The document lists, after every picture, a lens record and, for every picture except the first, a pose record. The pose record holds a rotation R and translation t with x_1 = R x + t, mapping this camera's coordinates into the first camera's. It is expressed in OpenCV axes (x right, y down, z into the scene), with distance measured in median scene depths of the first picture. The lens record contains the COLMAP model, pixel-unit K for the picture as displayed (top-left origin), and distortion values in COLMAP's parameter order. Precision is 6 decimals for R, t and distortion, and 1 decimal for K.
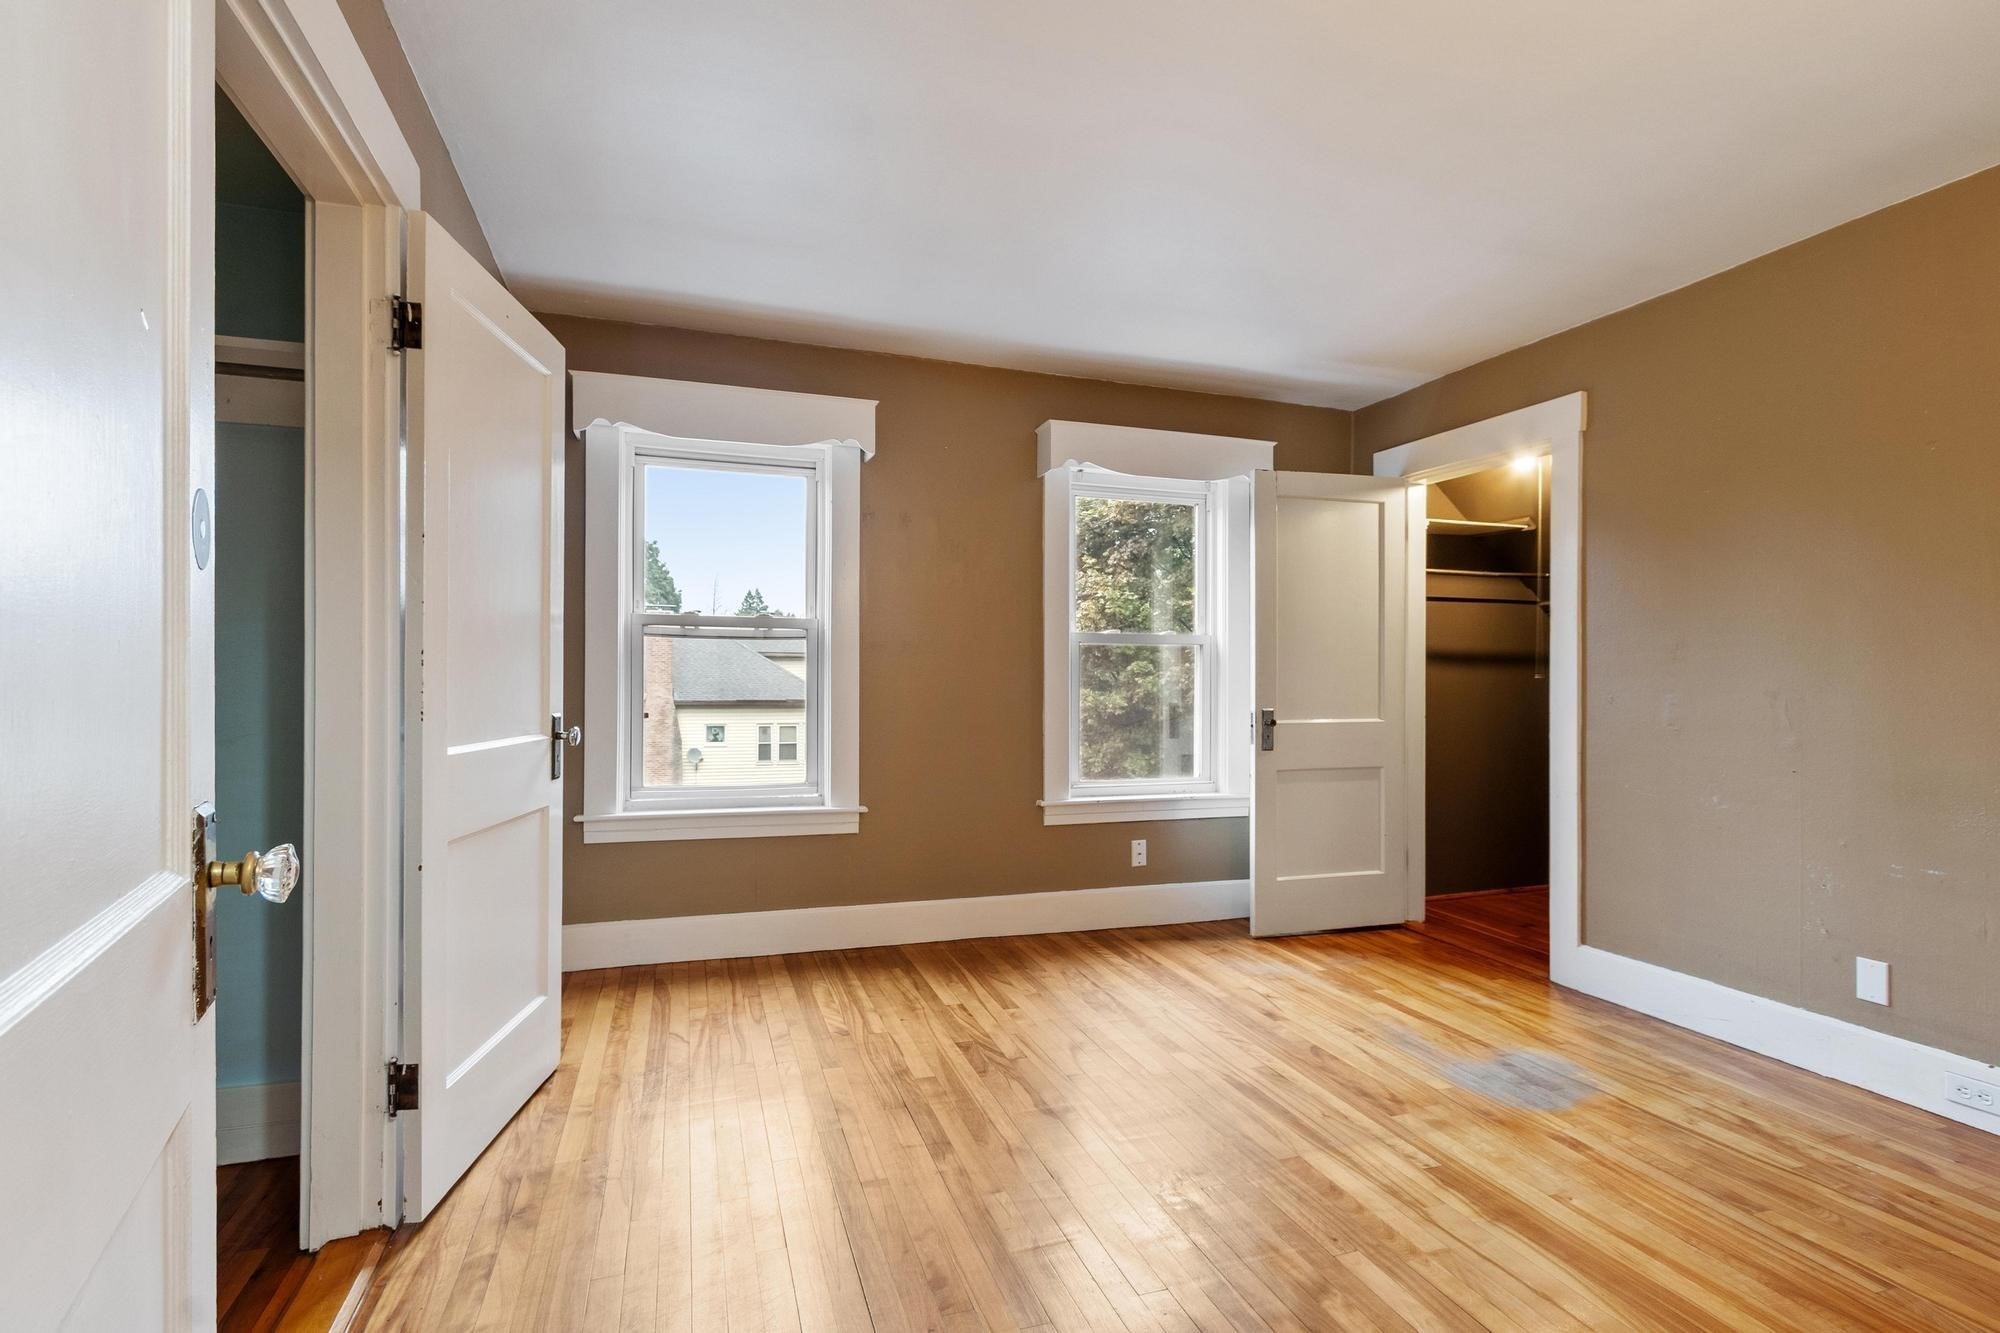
lens RADIAL K [[932.6, 0, 984.5], [0, 932.6, 674.3], [0, 0, 1]] dist [0.001564, 0.000258]
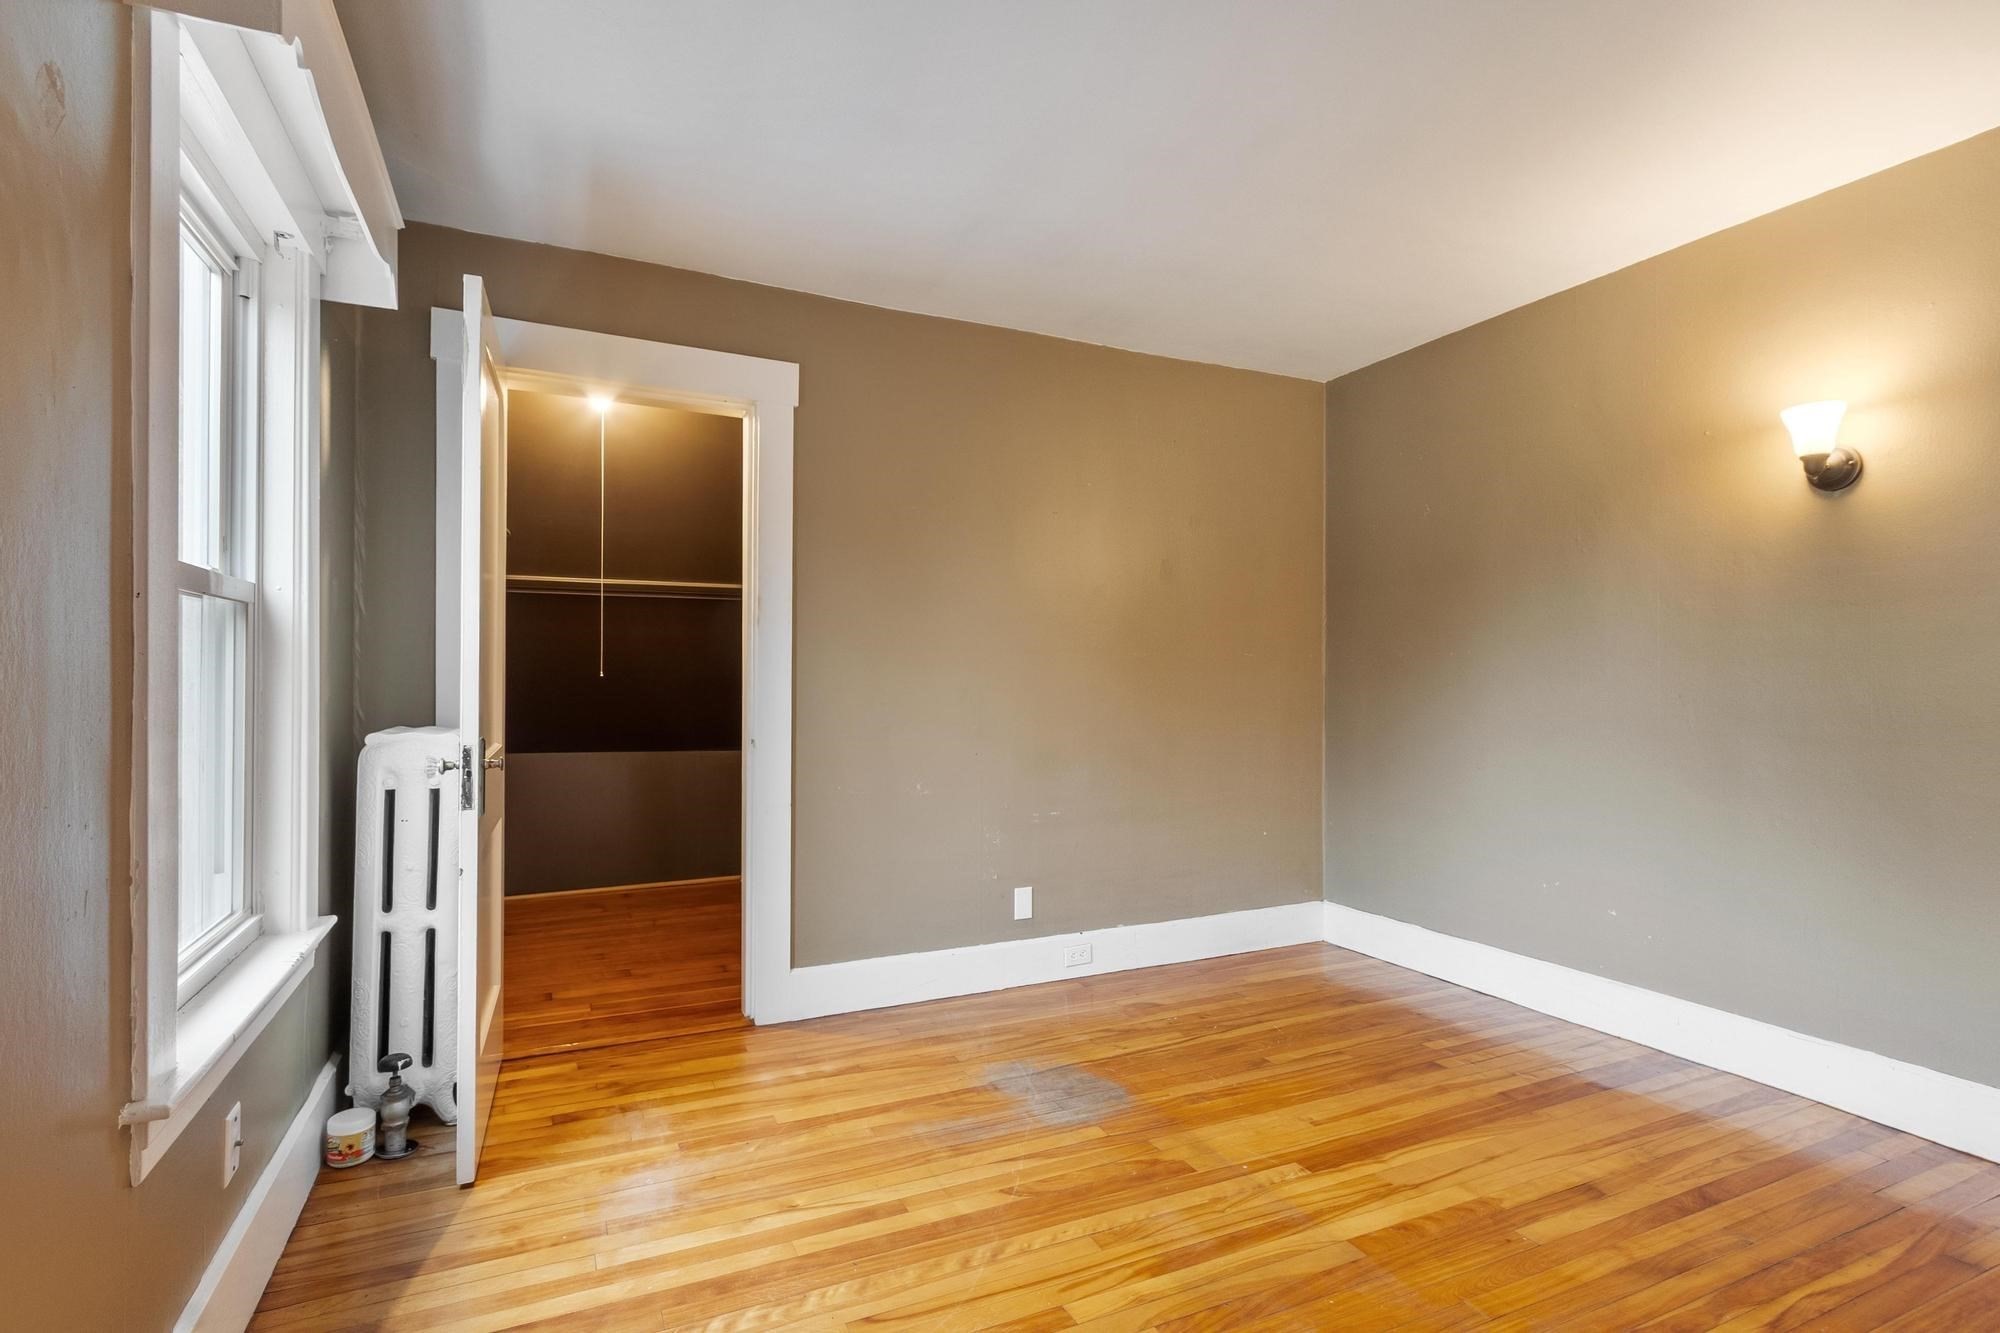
lens RADIAL K [[968.3, 0, 1004.9], [0, 968.3, 673.4], [0, 0, 1]] dist [-0.000301, -0.000041]
pose [[-0.117590, -0.002840, 0.993058, -0.418188], [-0.006123, 0.999979, 0.002135, -0.004513], [-0.993043, -0.005830, -0.117605, 1.168869]]
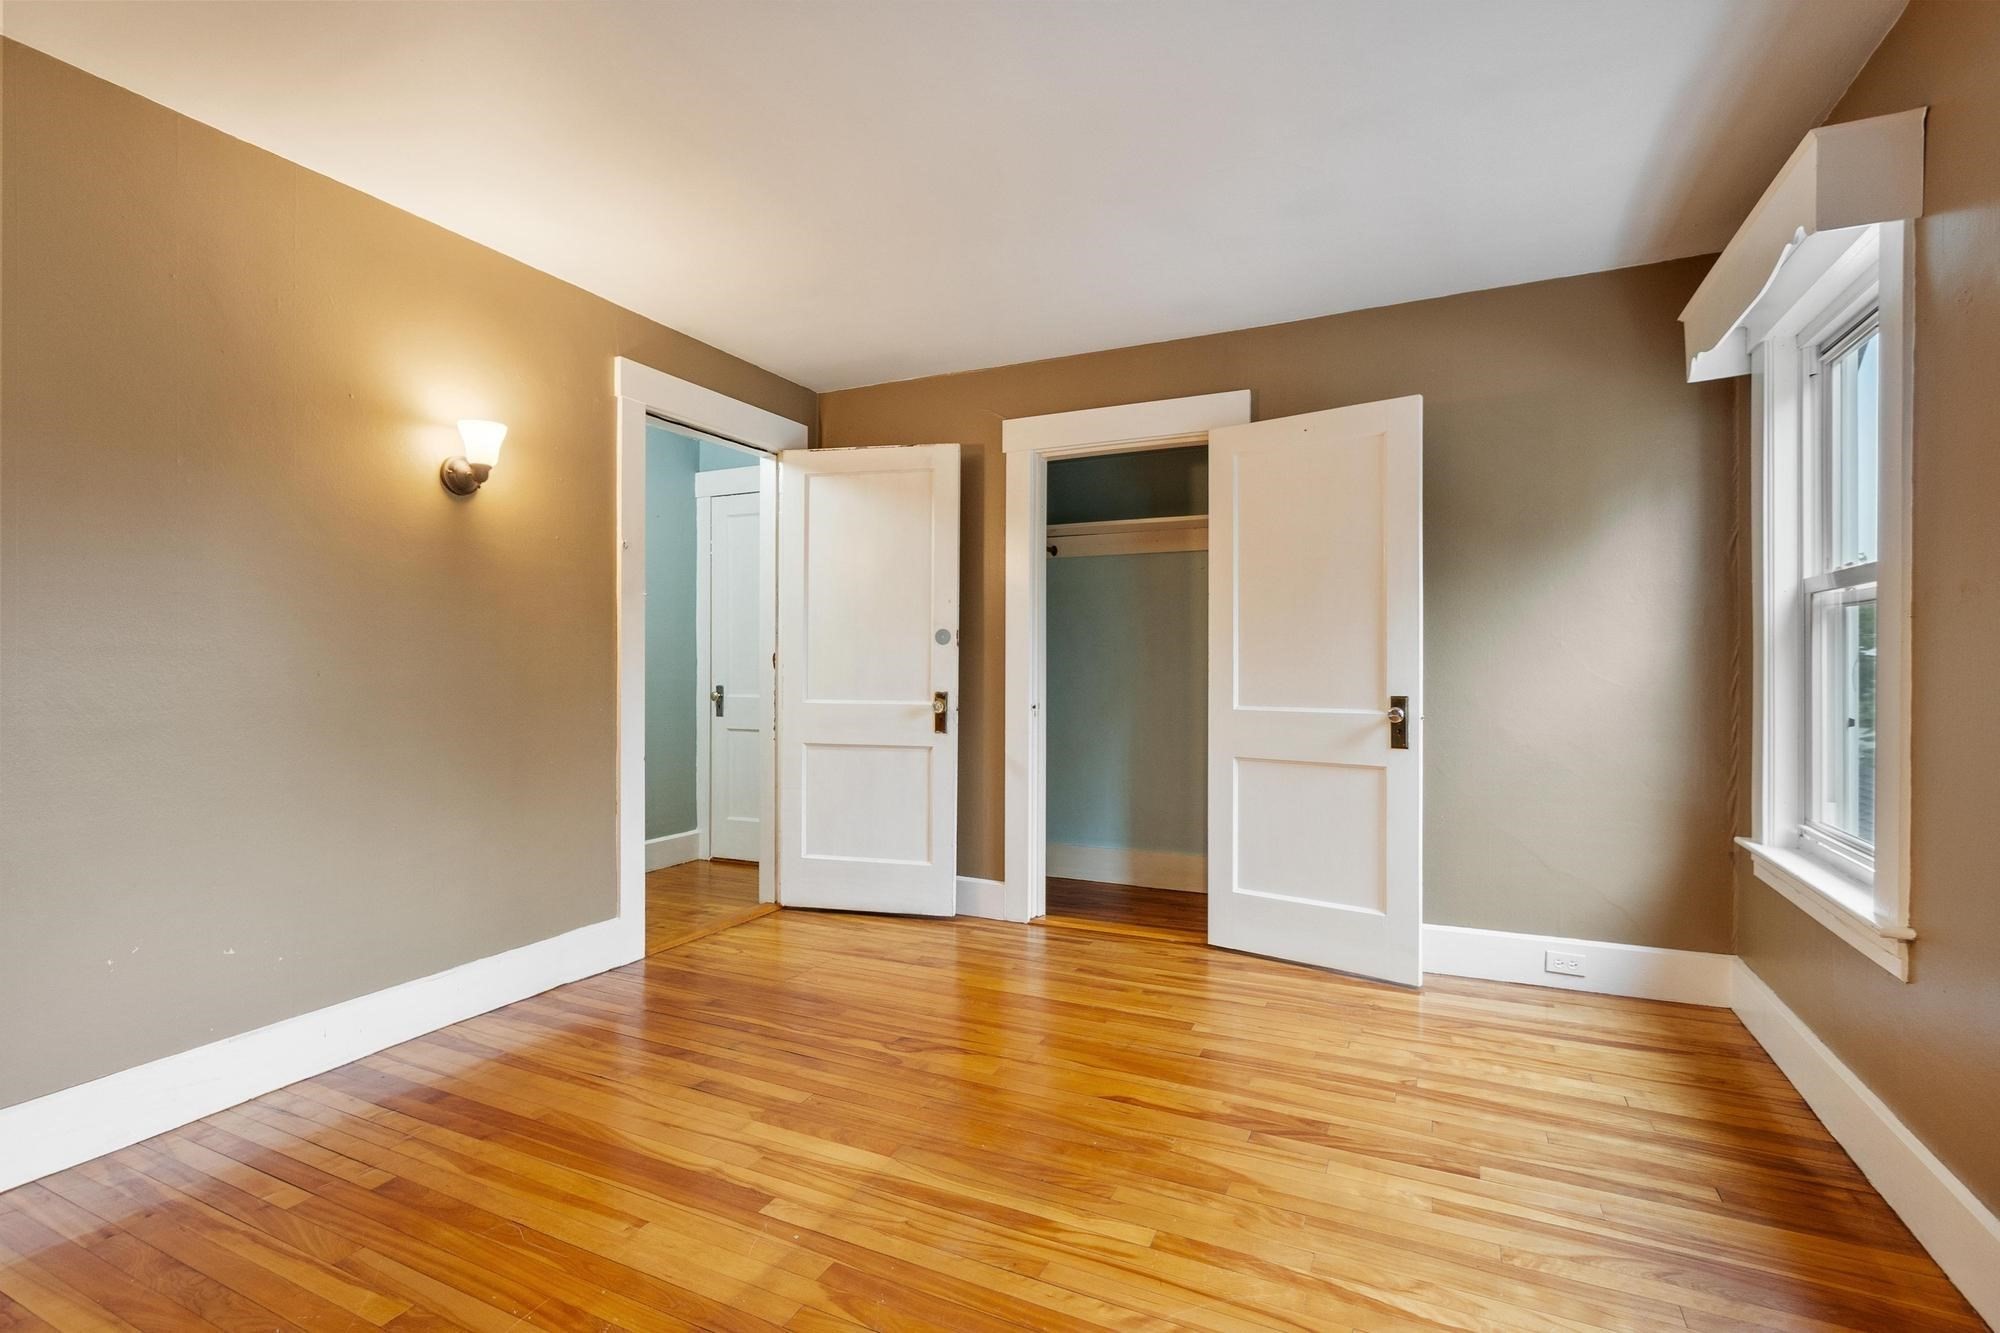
lens RADIAL K [[932.6, 0, 984.5], [0, 932.6, 674.3], [0, 0, 1]] dist [0.001564, 0.000258]
pose [[-0.699272, -0.001214, -0.714855, 0.786894], [-0.002769, 0.999996, 0.001010, 0.016337], [0.714850, 0.002686, -0.699272, 1.431506]]
